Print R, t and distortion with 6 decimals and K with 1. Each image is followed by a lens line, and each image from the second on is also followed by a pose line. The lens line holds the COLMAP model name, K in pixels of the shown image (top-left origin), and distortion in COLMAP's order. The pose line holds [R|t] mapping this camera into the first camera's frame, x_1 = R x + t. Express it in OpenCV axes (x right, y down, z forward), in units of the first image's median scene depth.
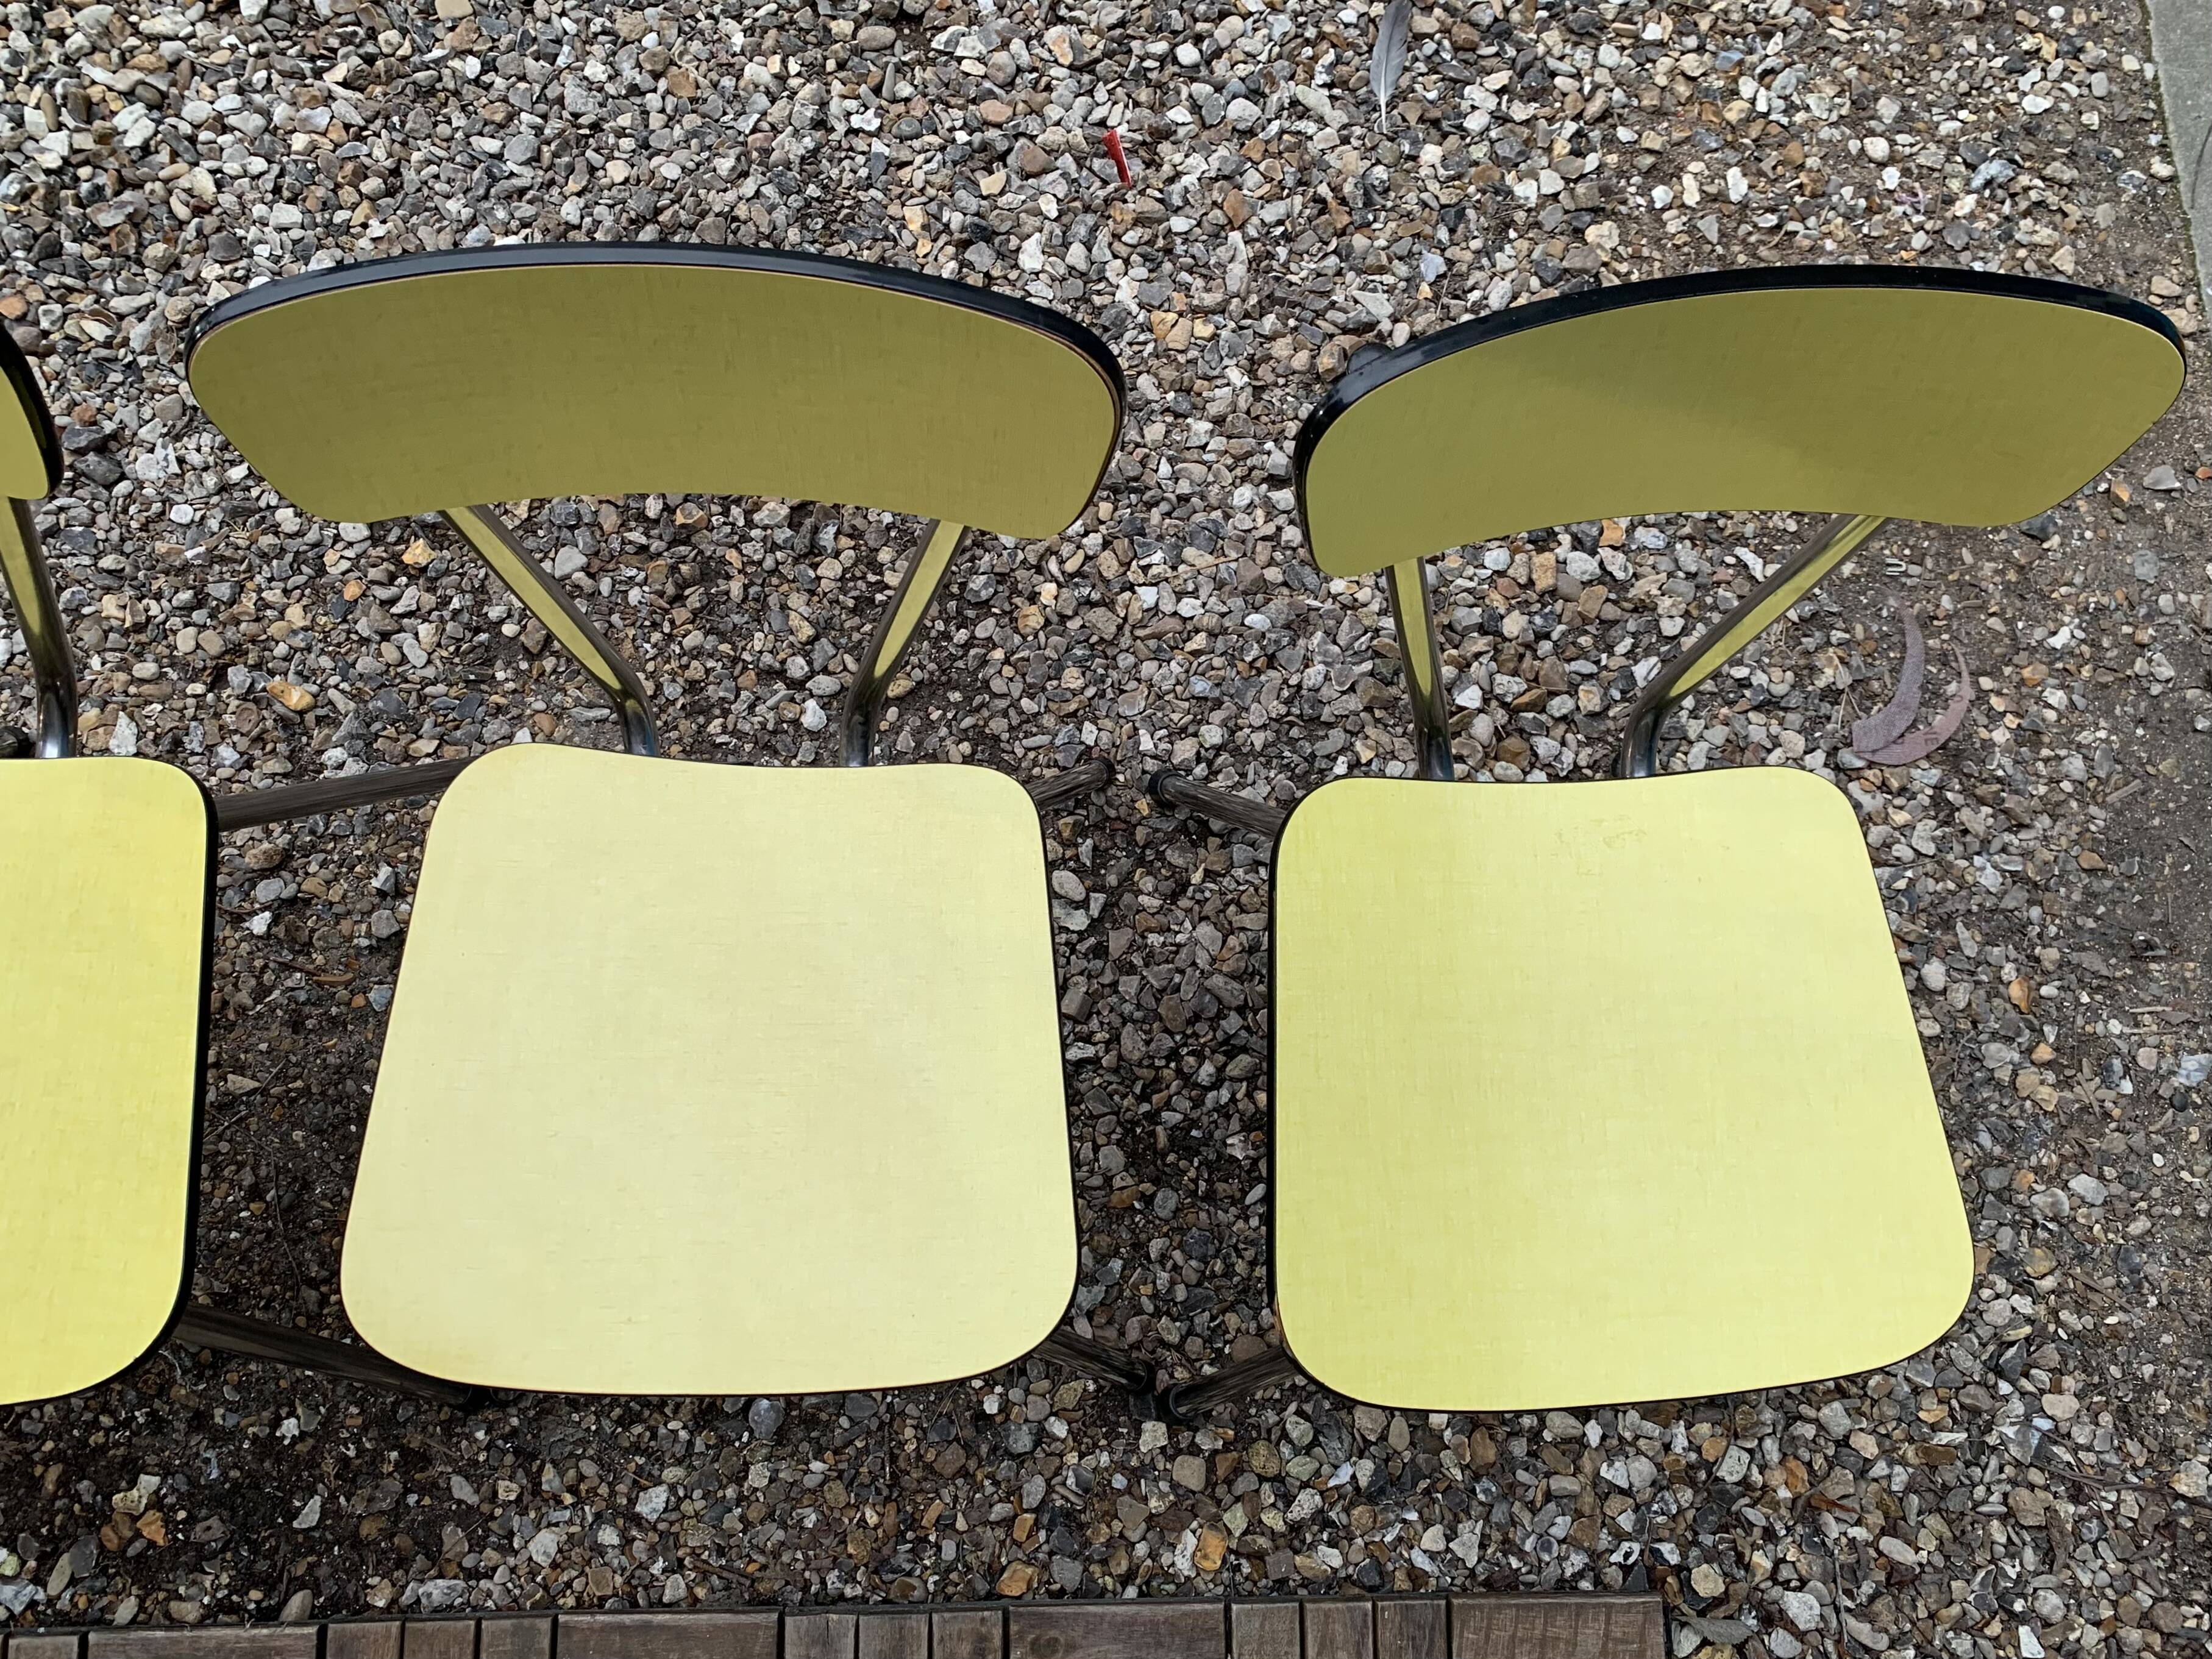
lens RADIAL K [[1798.9, 0, 1120.9], [0, 1798.9, 814.3], [0, 0, 1]] dist [0.021247, -0.026361]
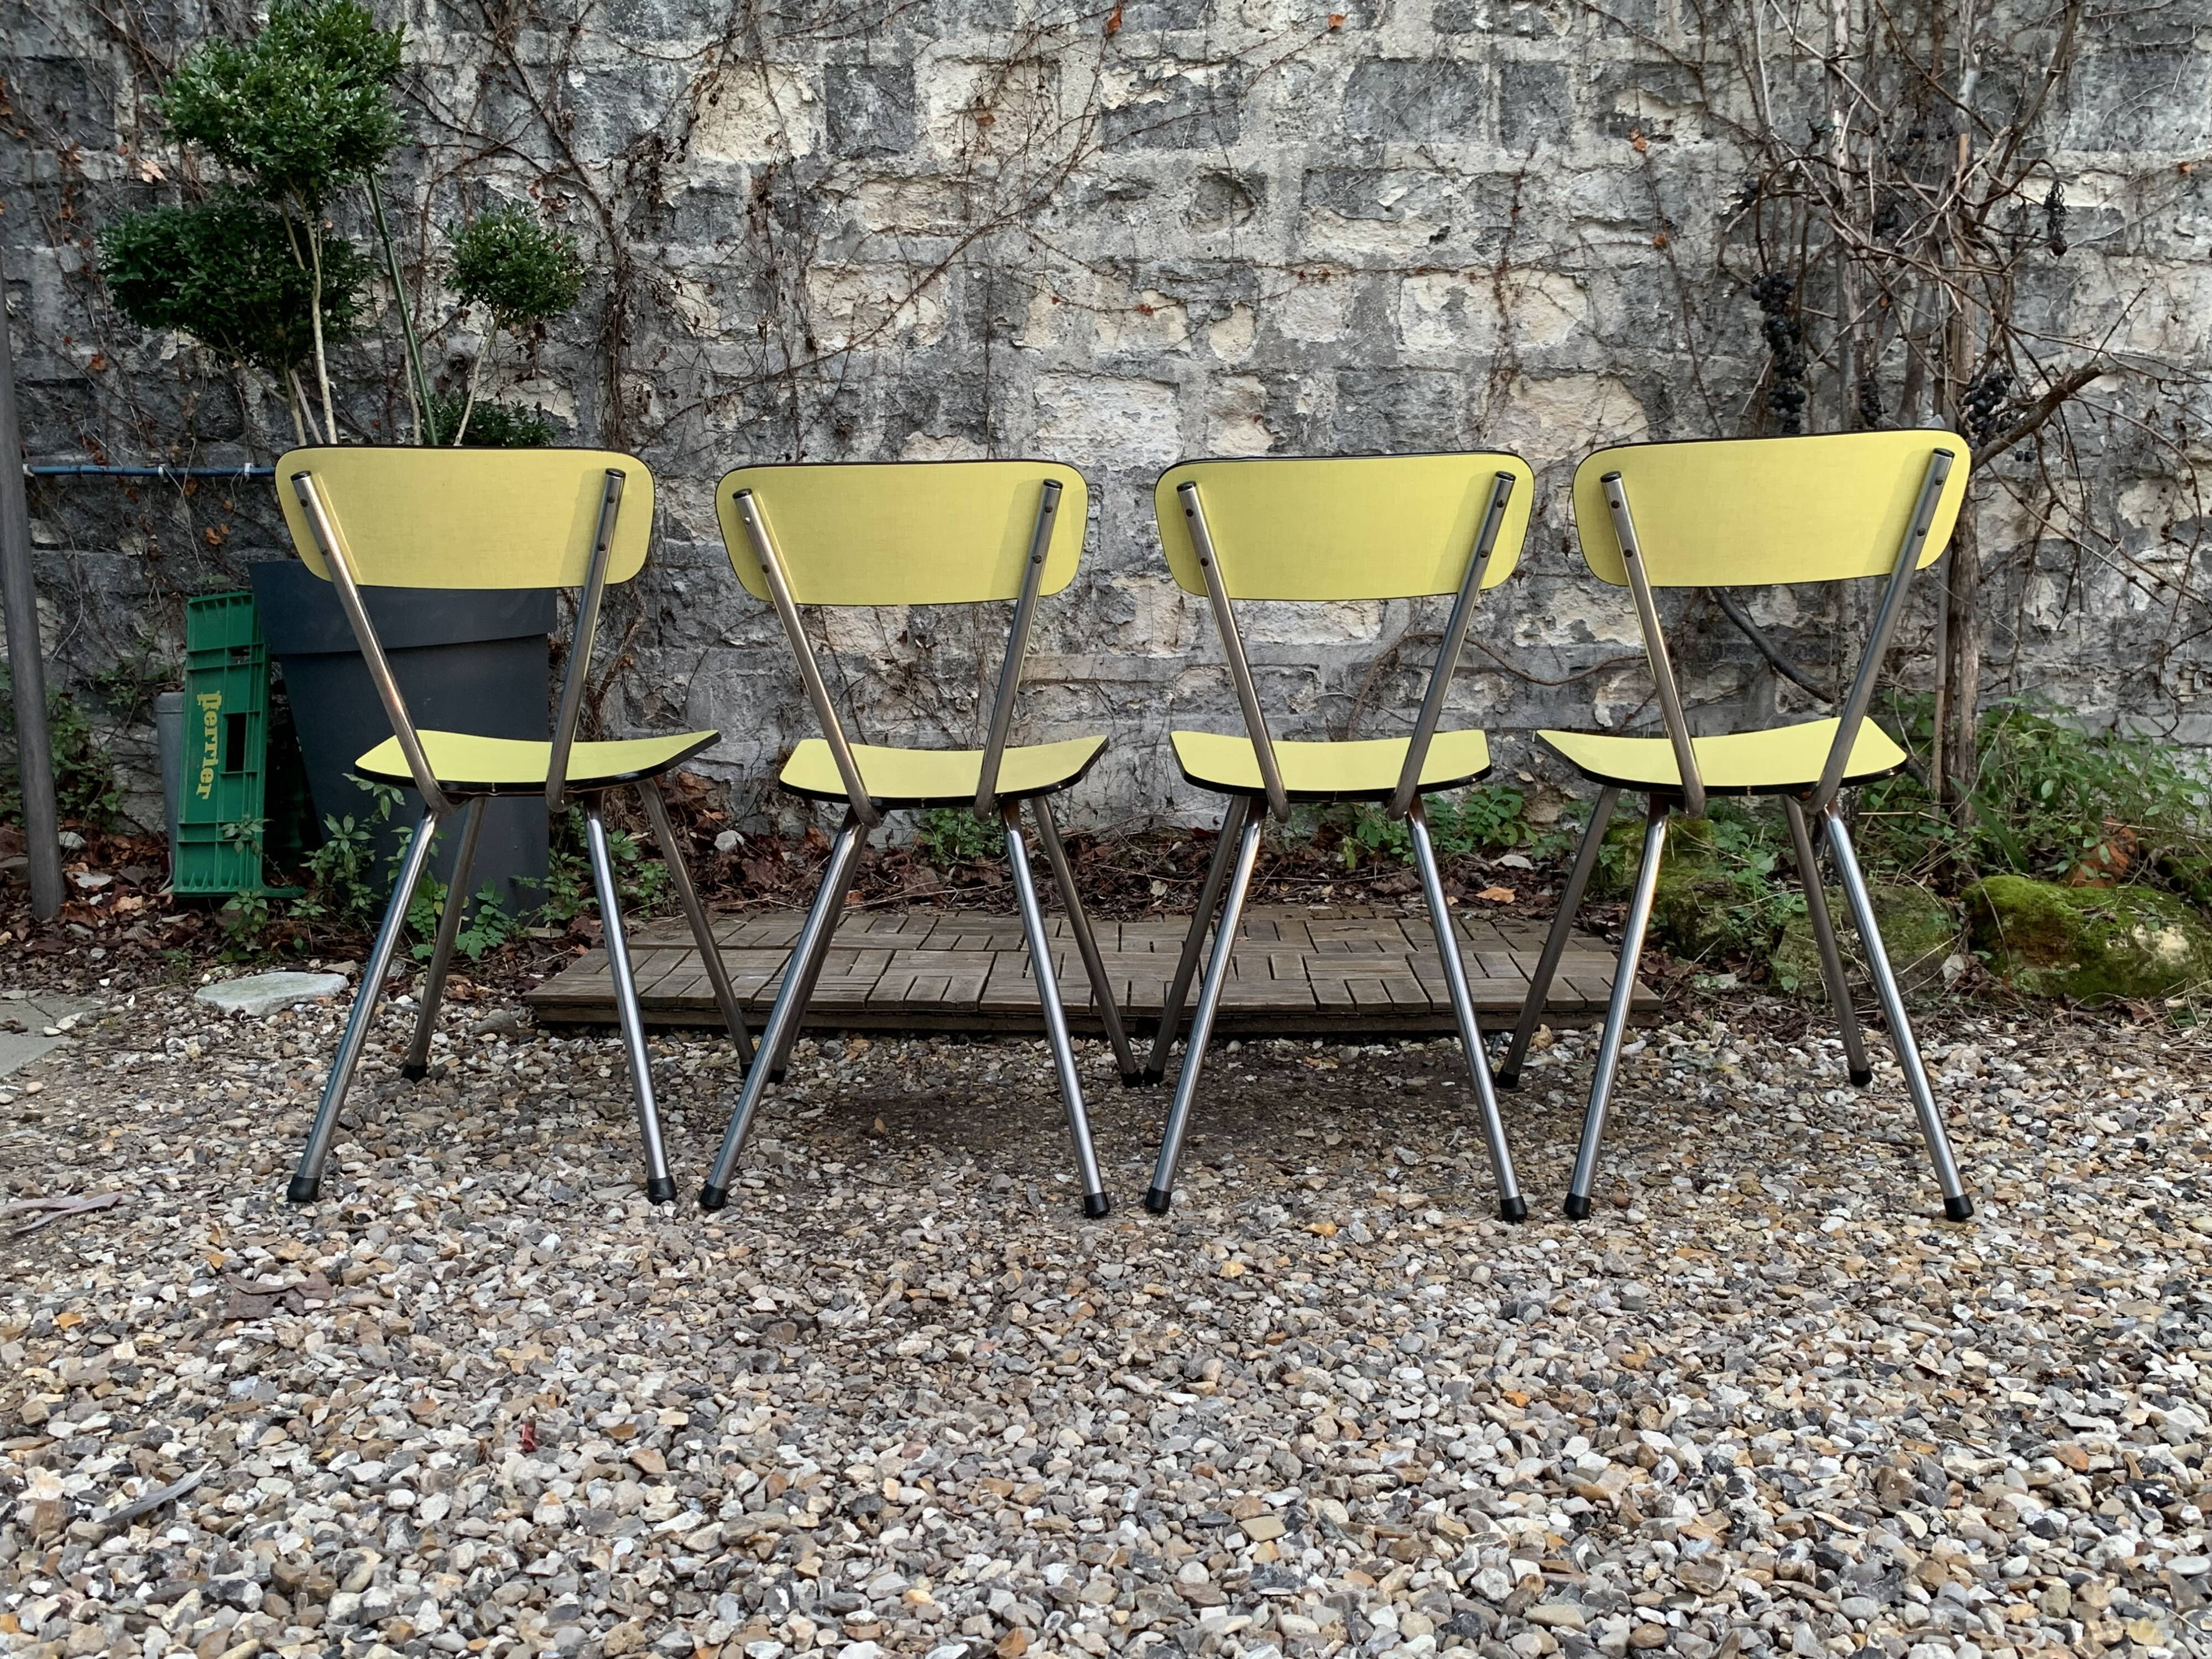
lens RADIAL K [[1964.6, 0, 1115.0], [0, 1964.6, 843.1], [0, 0, 1]] dist [0.037316, -0.025092]
pose [[-0.997613, -0.065074, 0.023091, -0.323547], [0.020164, 0.045287, 0.998770, -1.472933], [-0.066040, 0.996852, -0.043867, 0.782959]]
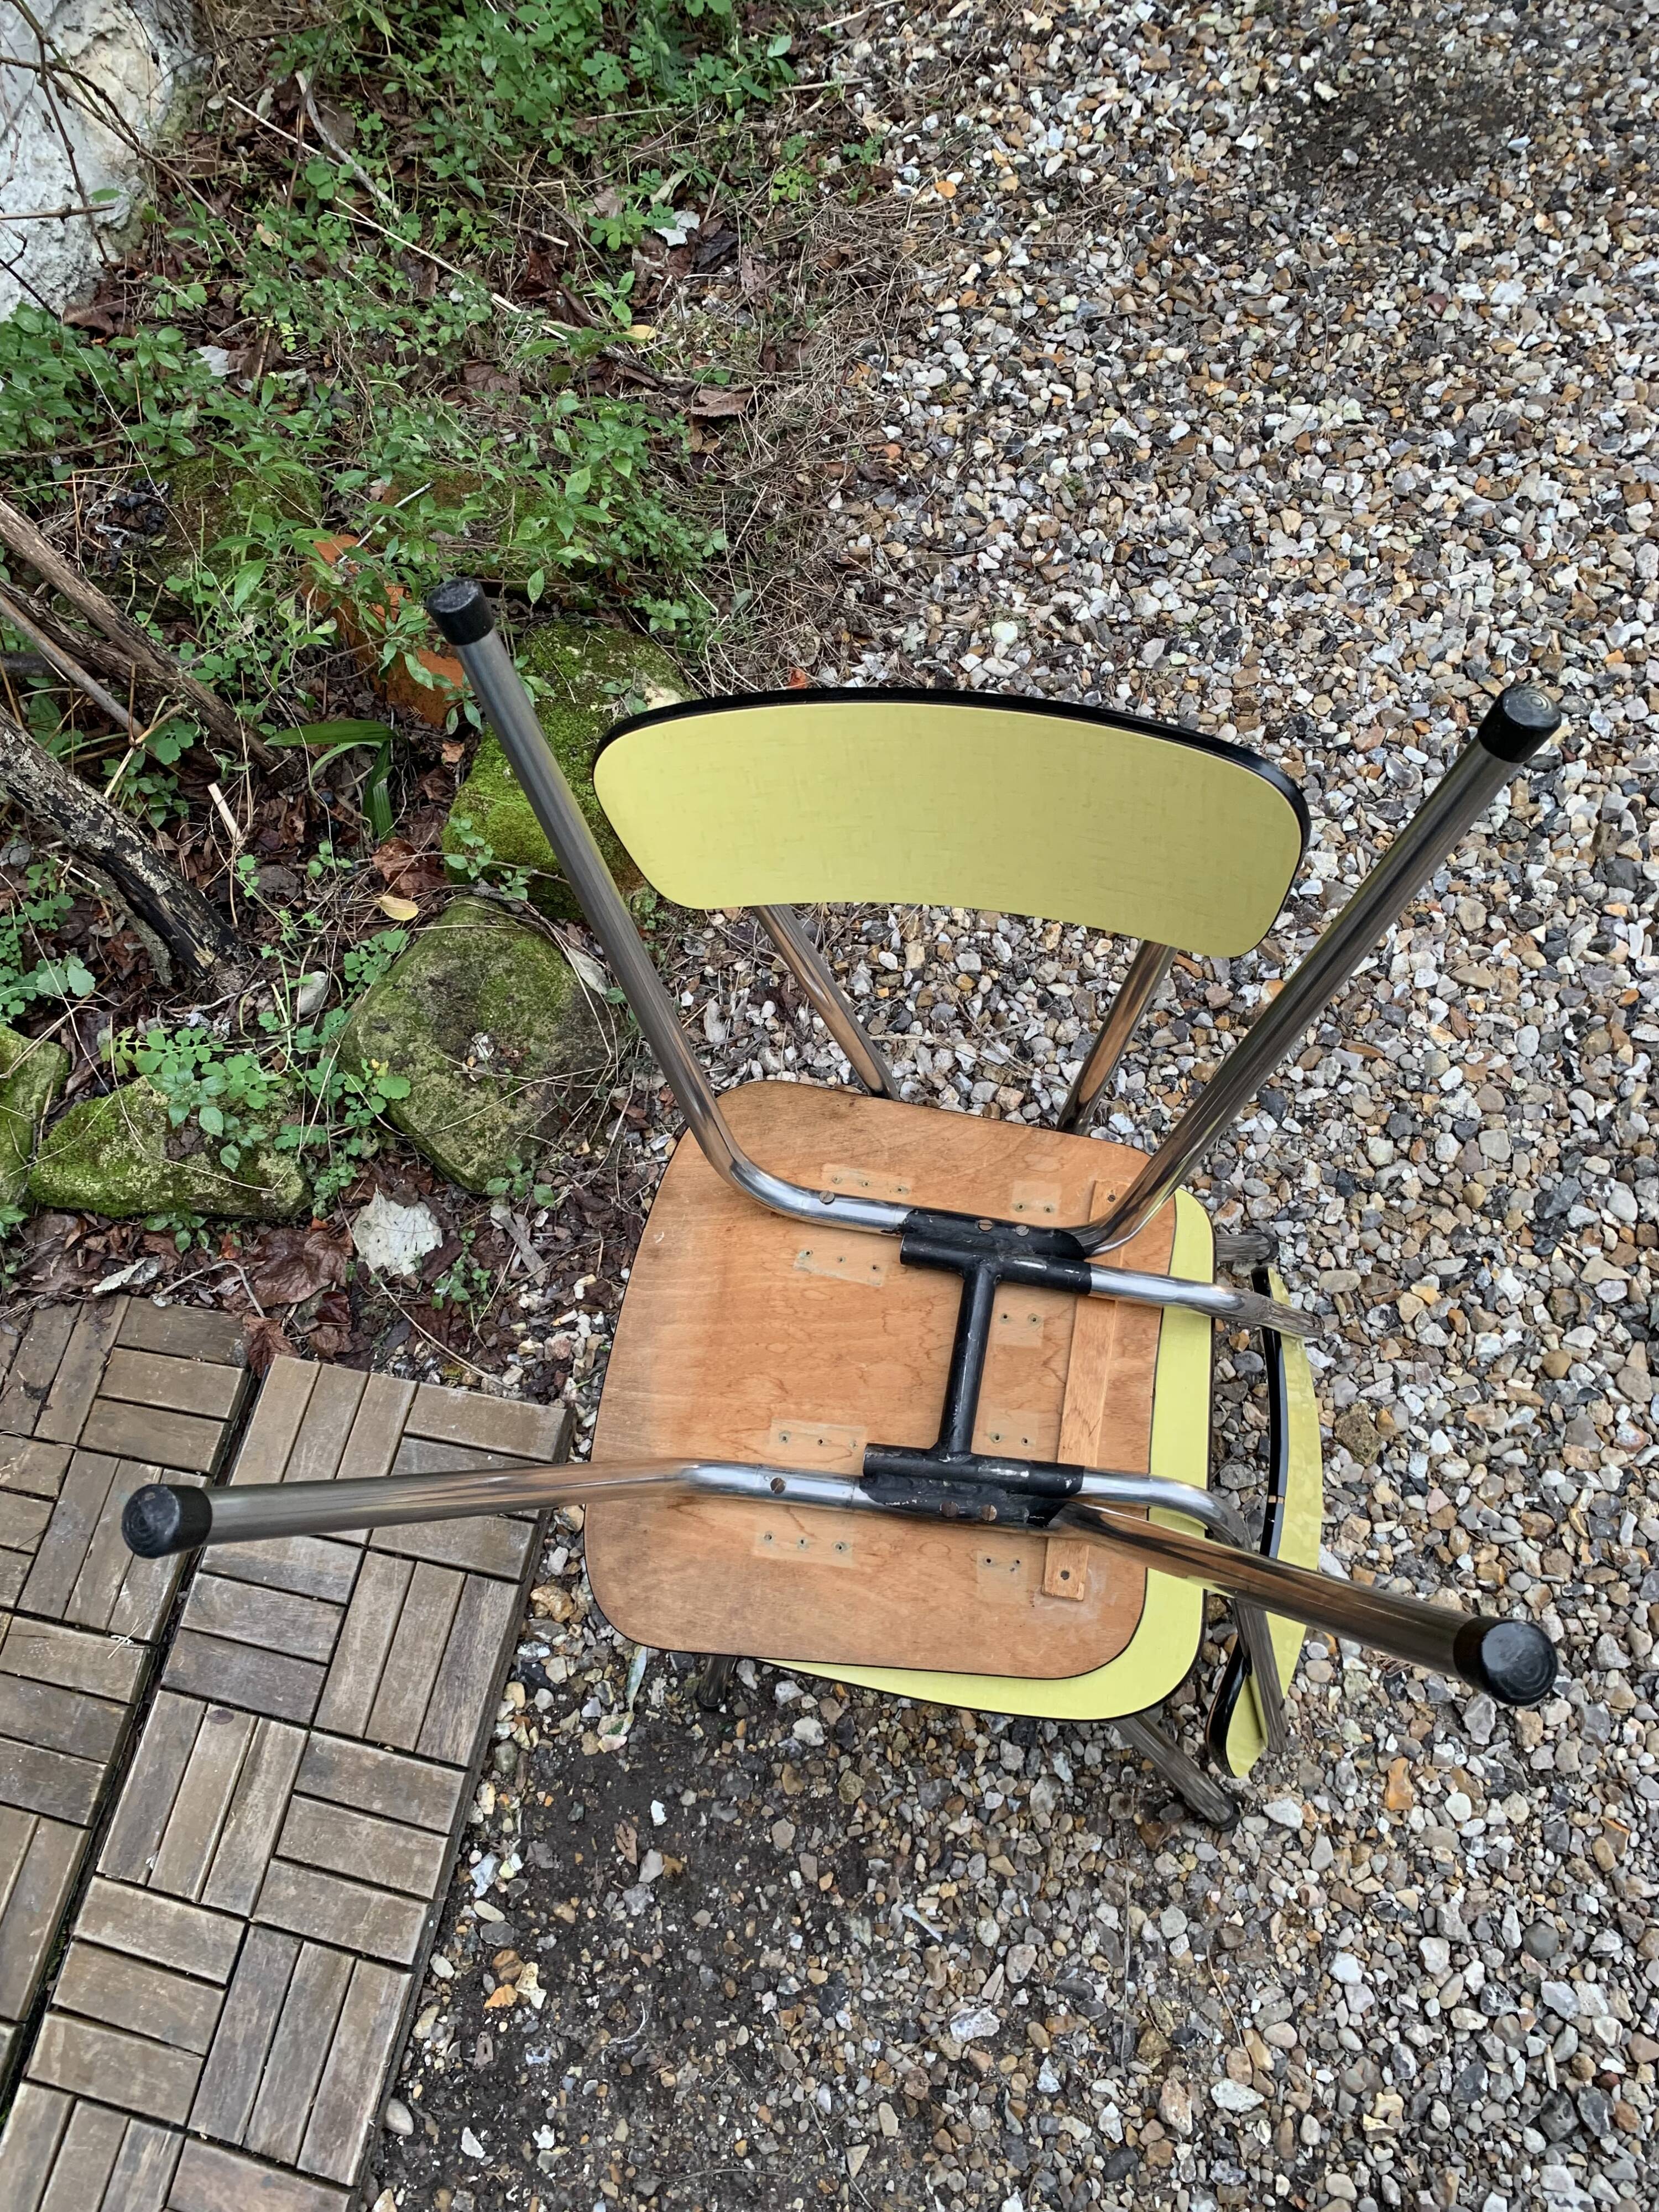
lens RADIAL K [[1660.4, 0, 820.1], [0, 1660.4, 1123.2], [0, 0, 1]] dist [0.008648, -0.009463]
pose [[-0.249671, 0.882522, -0.398522, -0.585035], [-0.893976, -0.051918, 0.445097, -0.206782], [0.372117, 0.467397, 0.801916, -0.034397]]
